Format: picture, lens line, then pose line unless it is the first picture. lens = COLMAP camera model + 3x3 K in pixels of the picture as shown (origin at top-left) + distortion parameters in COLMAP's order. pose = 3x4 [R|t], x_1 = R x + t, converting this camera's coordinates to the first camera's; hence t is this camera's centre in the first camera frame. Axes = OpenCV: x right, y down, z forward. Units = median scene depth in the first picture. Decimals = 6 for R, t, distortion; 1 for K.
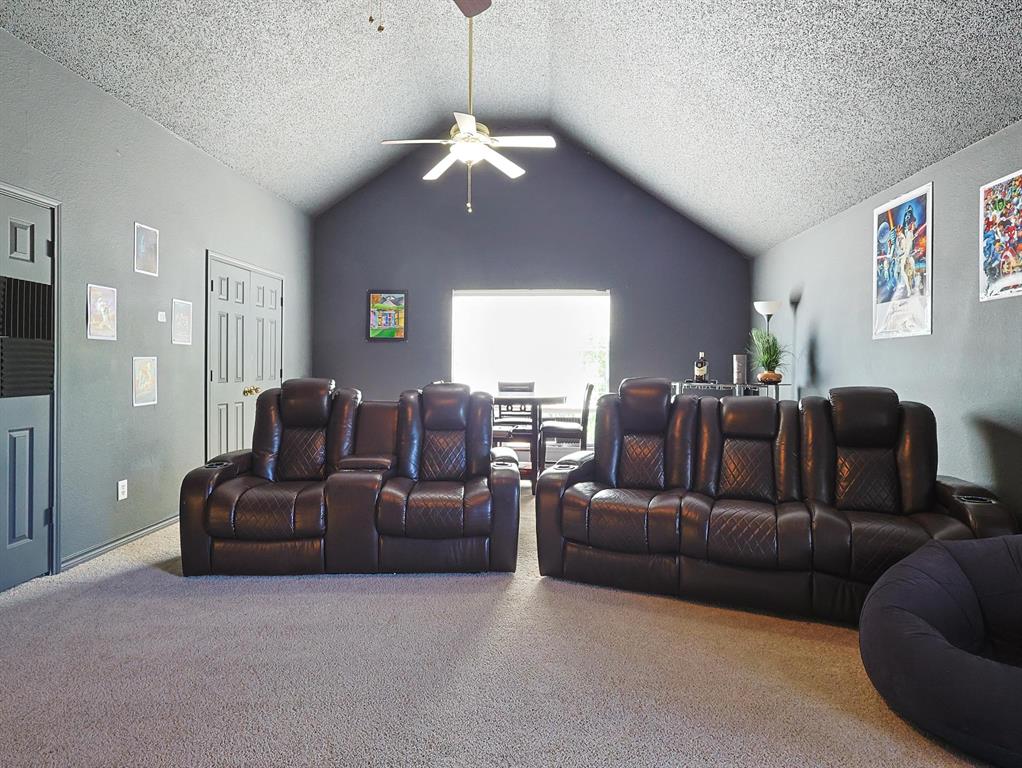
lens RADIAL K [[574.8, 0, 515.1], [0, 574.8, 368.2], [0, 0, 1]] dist [-0.005228, 0.001503]
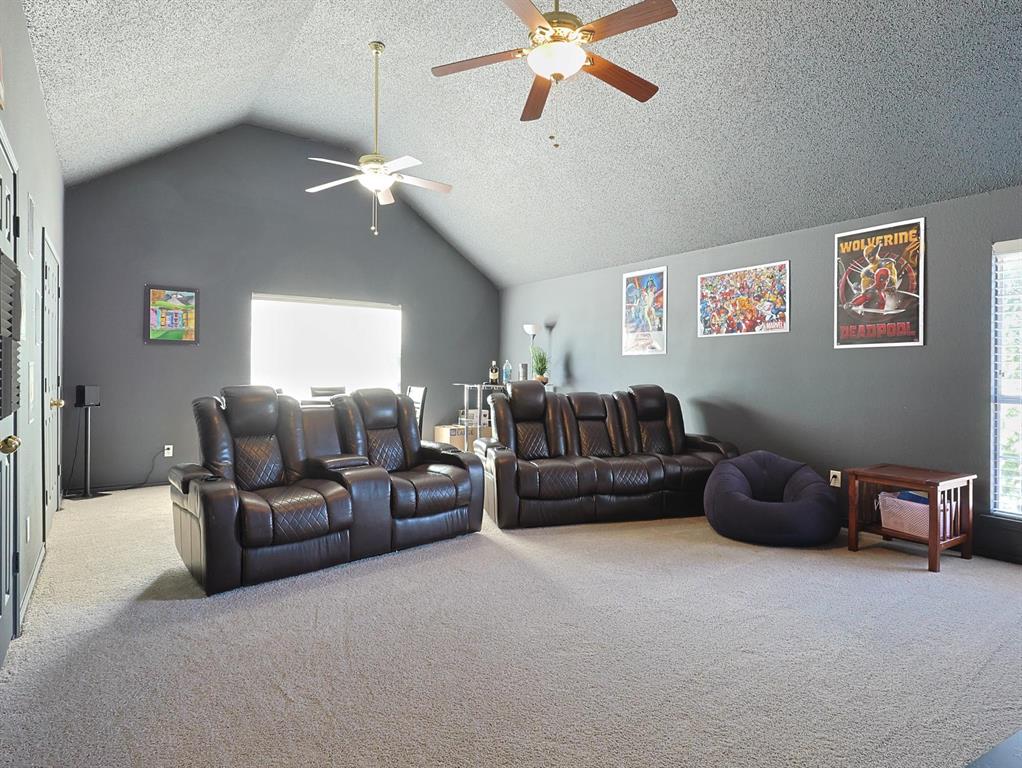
lens RADIAL K [[567.6, 0, 515.5], [0, 567.6, 376.7], [0, 0, 1]] dist [-0.003036, 0.000435]
pose [[0.771921, -0.006748, 0.635683, -0.646692], [0.001837, 0.999963, 0.008385, -0.004348], [-0.635716, -0.005305, 0.771905, -0.033424]]
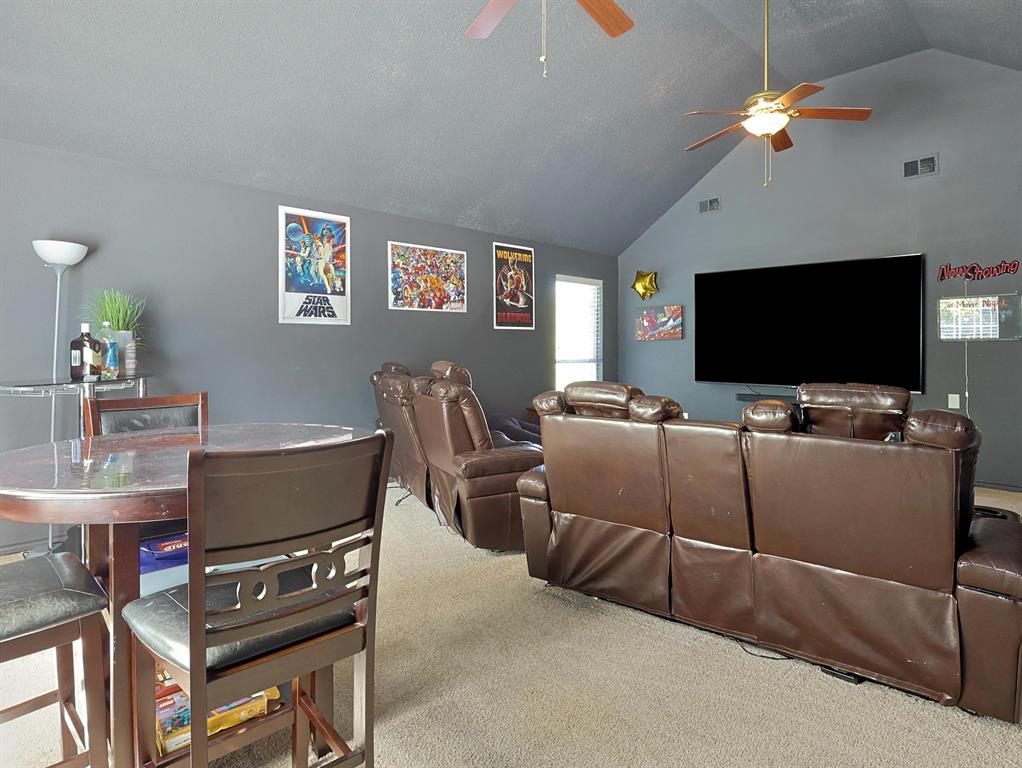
lens RADIAL K [[574.8, 0, 515.1], [0, 574.8, 368.2], [0, 0, 1]] dist [-0.005228, 0.001503]
pose [[-0.736369, -0.030445, 0.675895, -0.496169], [-0.002616, 0.999108, 0.042154, -0.010292], [-0.676575, 0.029273, -0.735792, 1.599660]]
